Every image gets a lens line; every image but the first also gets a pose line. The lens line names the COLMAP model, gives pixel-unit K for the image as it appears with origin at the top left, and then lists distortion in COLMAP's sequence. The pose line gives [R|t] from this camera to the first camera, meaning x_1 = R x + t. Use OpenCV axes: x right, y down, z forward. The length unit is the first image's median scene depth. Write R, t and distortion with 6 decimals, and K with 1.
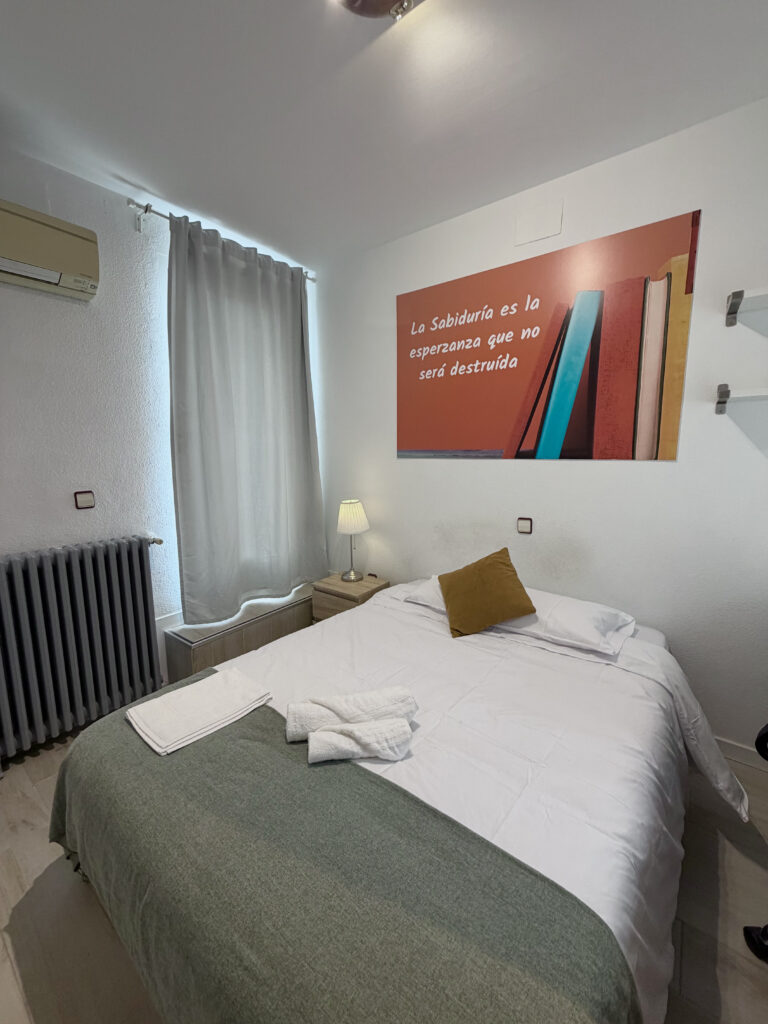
lens RADIAL K [[406.0, 0, 383.9], [0, 406.0, 511.7], [0, 0, 1]] dist [-0.002750, 0.000053]
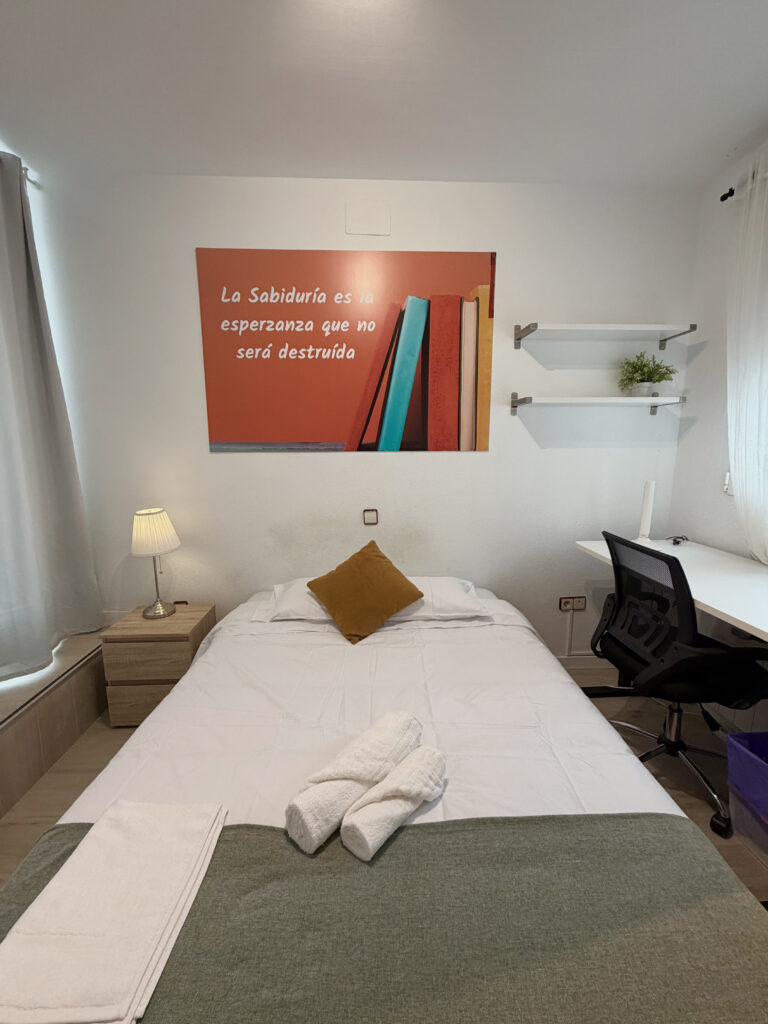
lens RADIAL K [[406.0, 0, 386.6], [0, 406.0, 511.8], [0, 0, 1]] dist [-0.002750, 0.000053]
pose [[0.771734, -0.099970, 0.628038, -0.286168], [0.094798, 0.994617, 0.041833, -0.019295], [-0.628840, 0.027253, 0.777057, 0.200415]]
